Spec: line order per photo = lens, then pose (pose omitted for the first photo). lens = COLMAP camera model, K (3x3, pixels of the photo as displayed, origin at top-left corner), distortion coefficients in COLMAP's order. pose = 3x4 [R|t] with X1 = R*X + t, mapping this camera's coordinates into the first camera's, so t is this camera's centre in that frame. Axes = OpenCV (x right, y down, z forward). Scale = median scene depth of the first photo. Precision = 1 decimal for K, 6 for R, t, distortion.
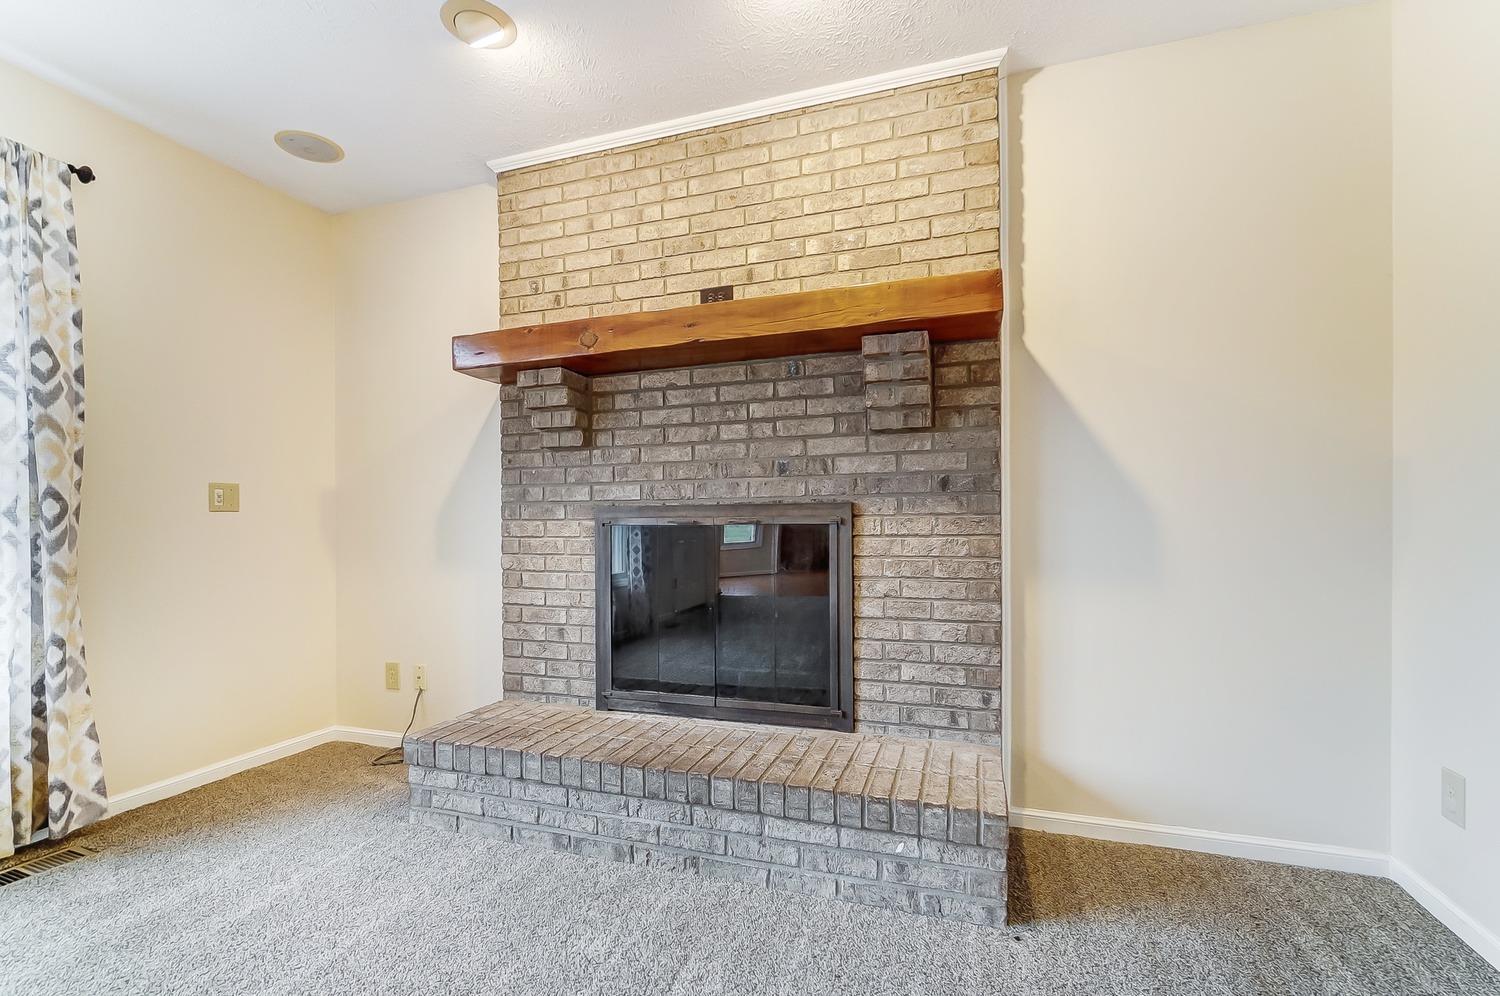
lens RADIAL K [[686.5, 0, 738.2], [0, 686.5, 523.6], [0, 0, 1]] dist [-0.001601, 0.000720]
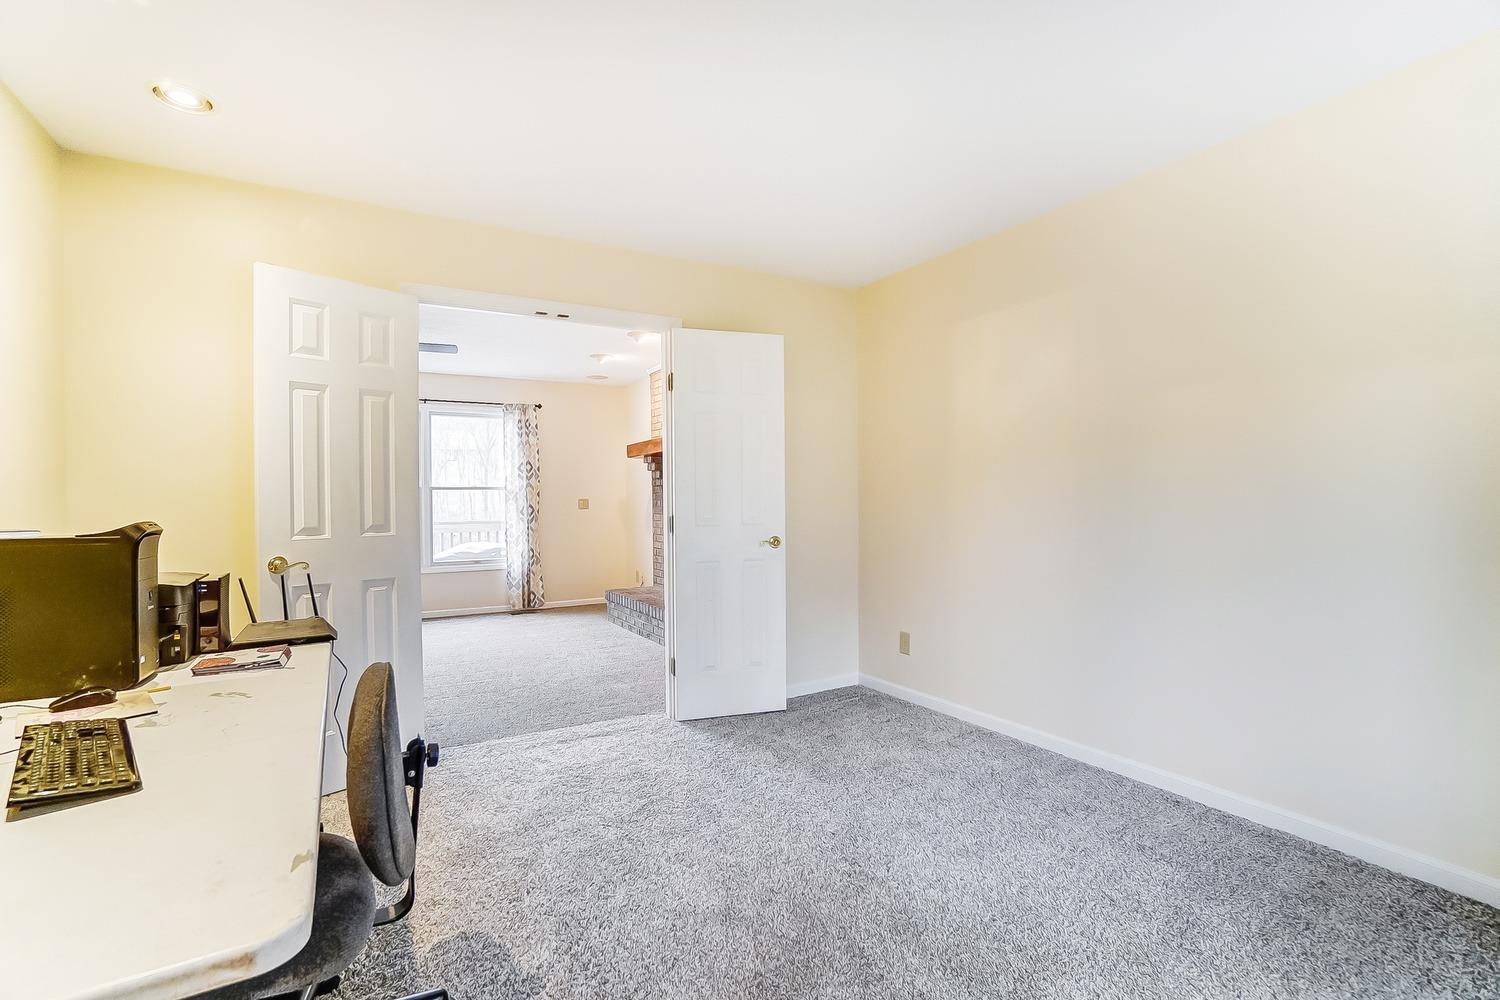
lens RADIAL K [[686.5, 0, 748.8], [0, 686.5, 500.4], [0, 0, 1]] dist [-0.001601, 0.000720]
pose [[0.755449, 0.001171, -0.655207, 1.984549], [0.004530, 0.999965, 0.007009, -0.087755], [0.655192, -0.008263, 0.755417, -0.831355]]
